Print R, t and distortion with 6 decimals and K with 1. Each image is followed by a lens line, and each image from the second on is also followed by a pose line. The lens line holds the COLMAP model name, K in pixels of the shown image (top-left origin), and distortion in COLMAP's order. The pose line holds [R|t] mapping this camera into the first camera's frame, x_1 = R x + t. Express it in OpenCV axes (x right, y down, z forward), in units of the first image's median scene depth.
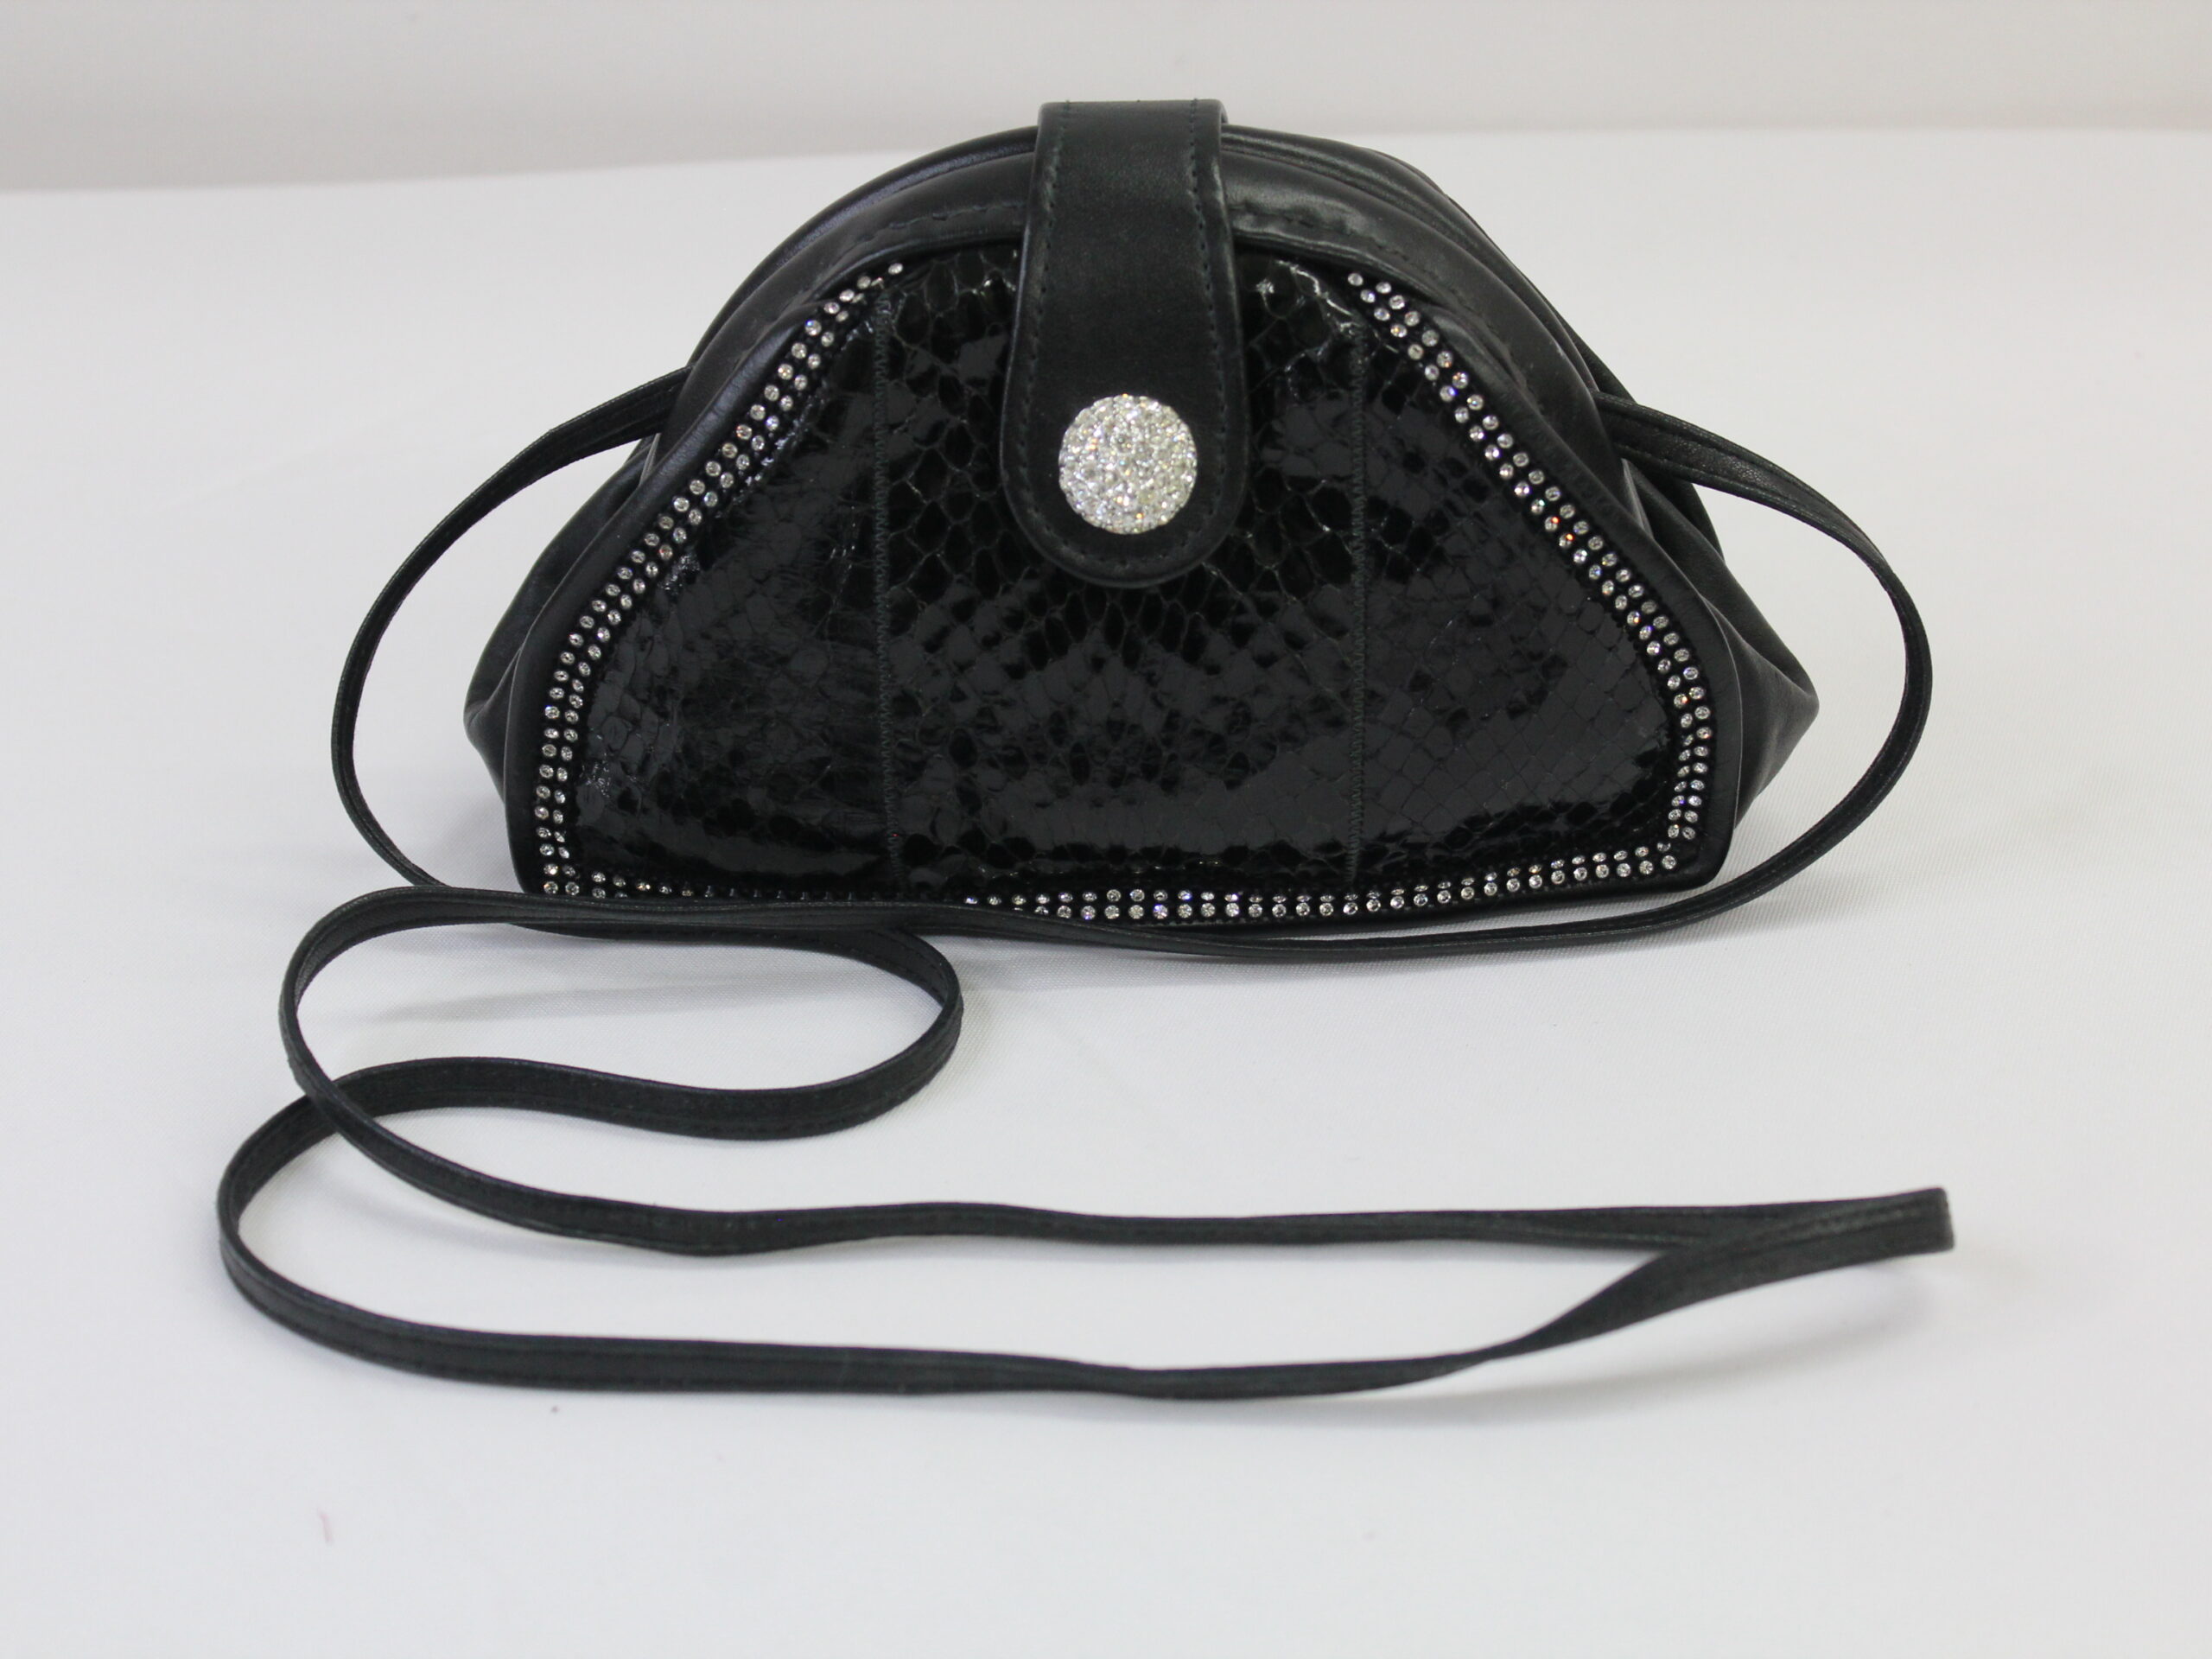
lens RADIAL K [[4997.6, 0, 924.2], [0, 4997.6, 831.2], [0, 0, 1]] dist [0.052266, 7.364987]
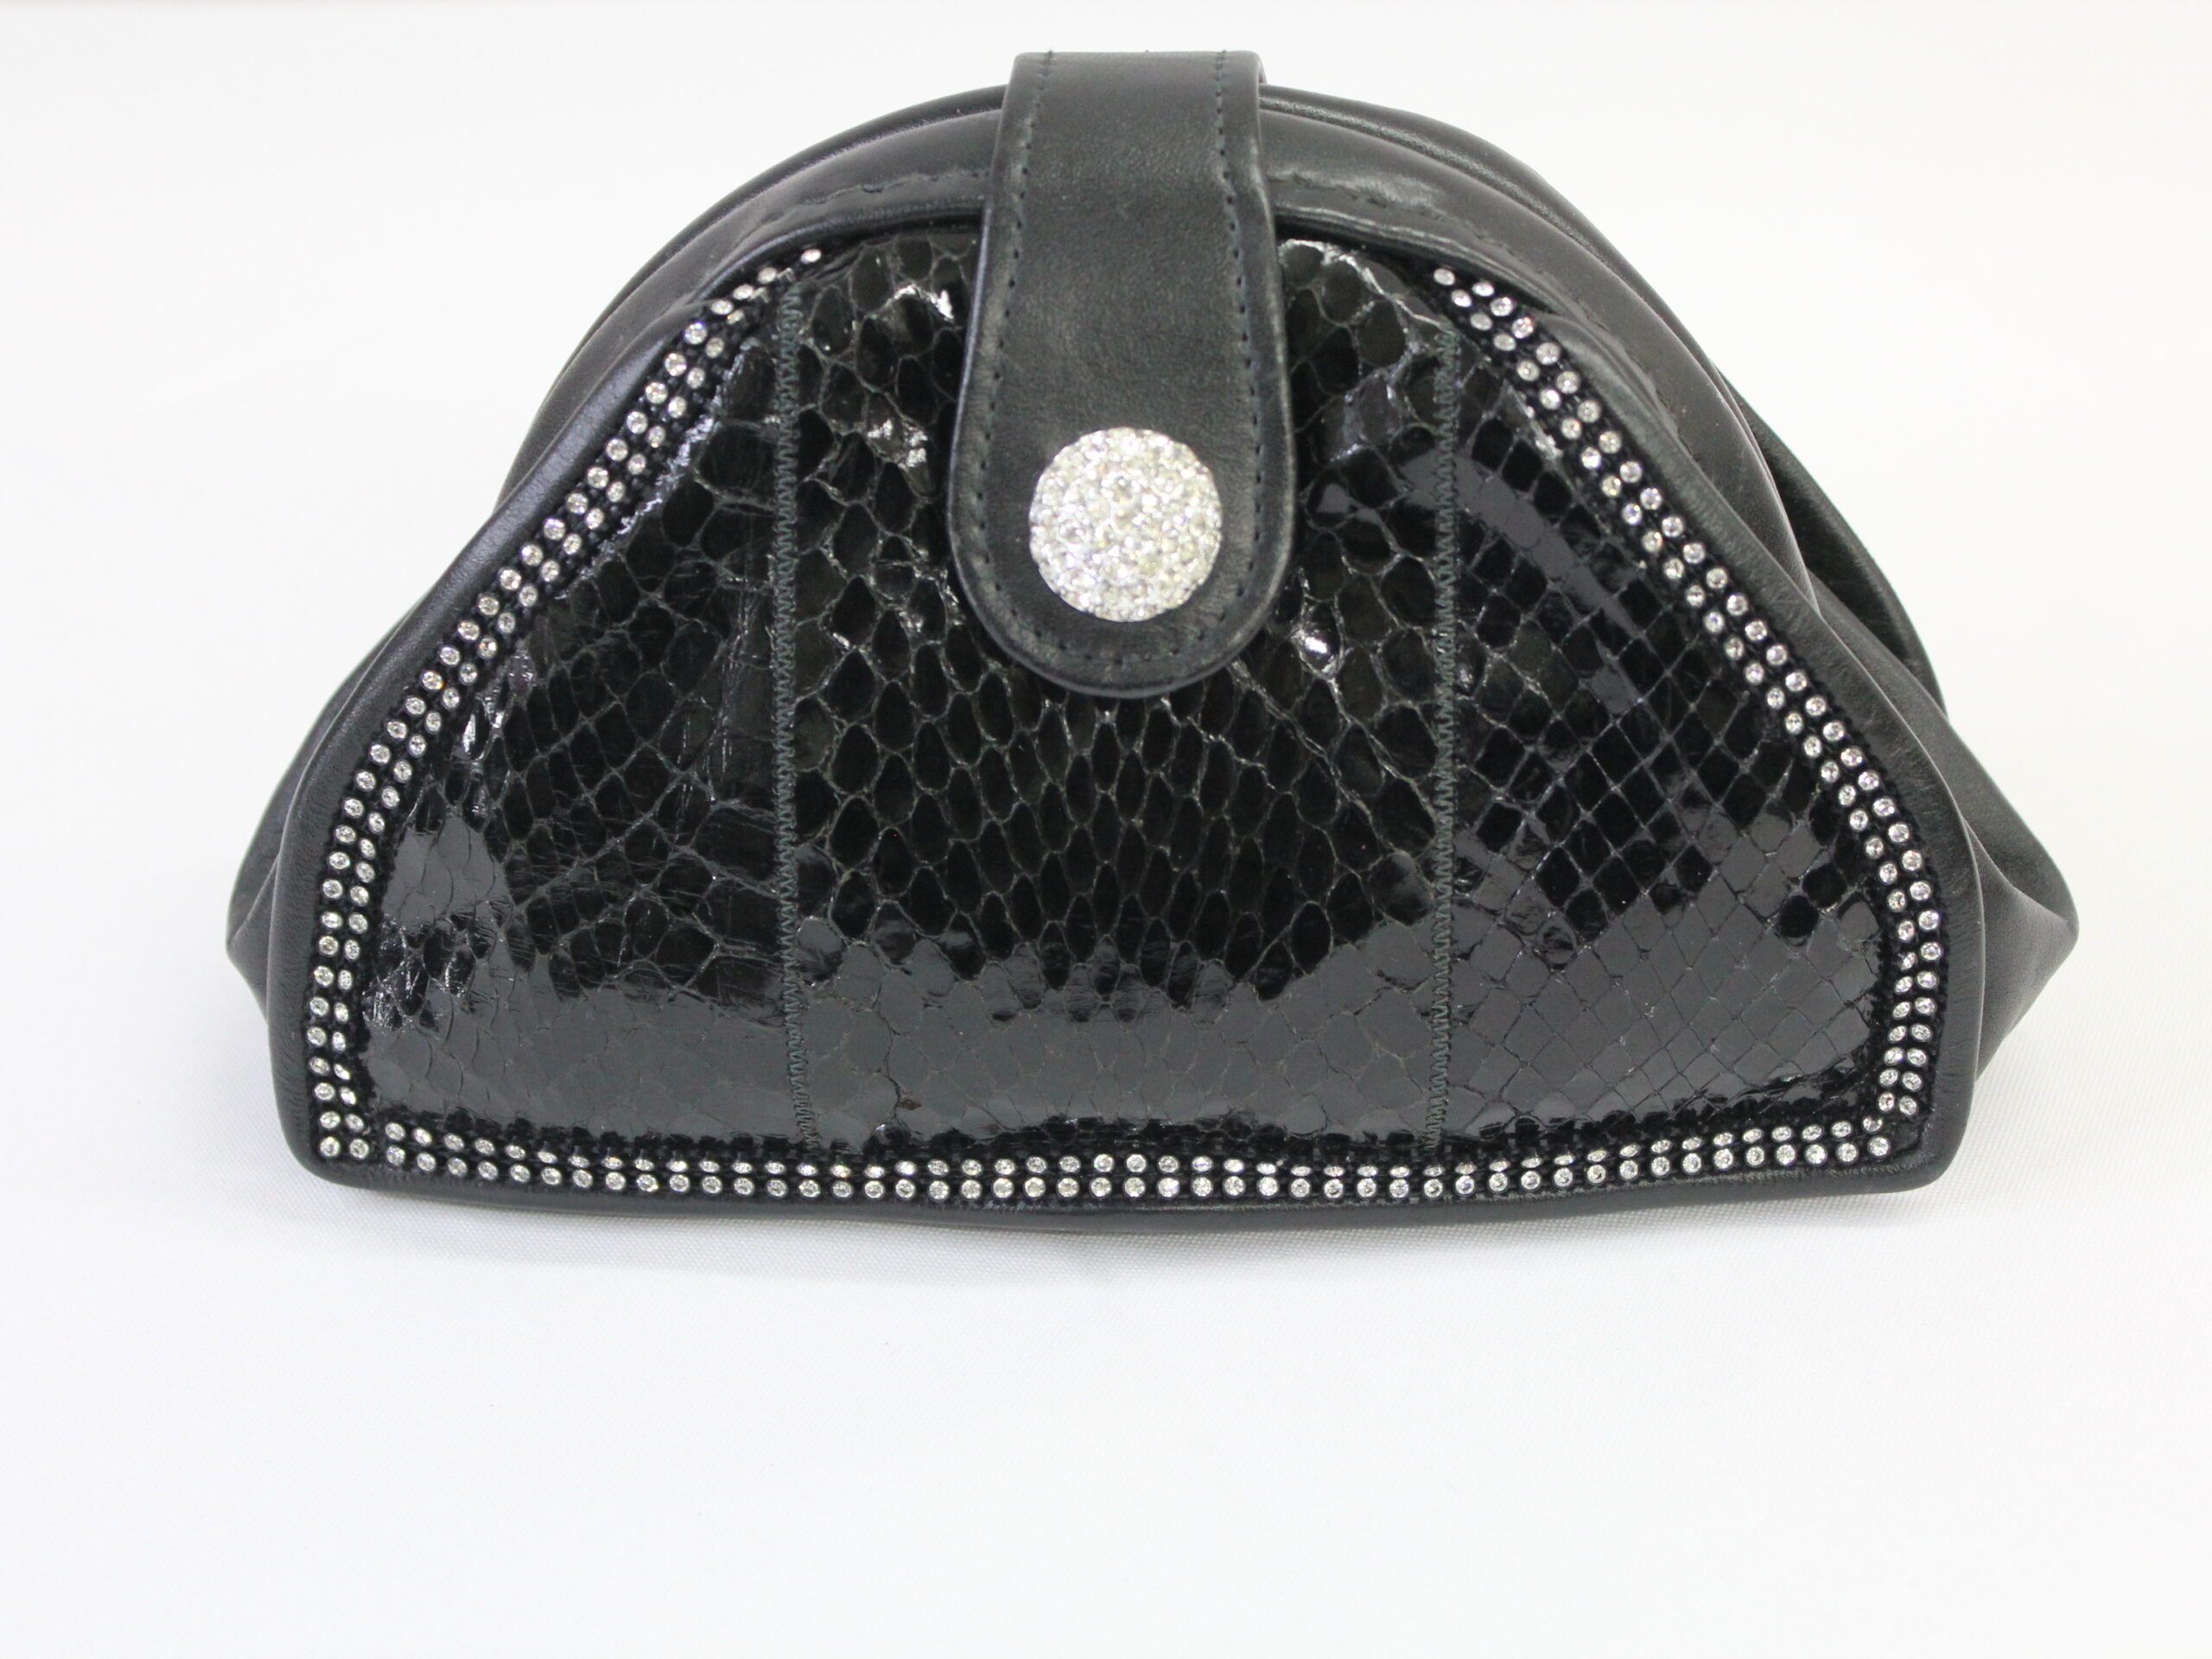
lens RADIAL K [[4997.6, 0, 924.2], [0, 4997.6, 831.2], [0, 0, 1]] dist [0.052266, 7.364987]
pose [[0.999636, 0.019602, -0.018520, 0.025624], [-0.022377, 0.986207, -0.163997, 0.088271], [0.015050, 0.164351, 0.986287, 0.292712]]
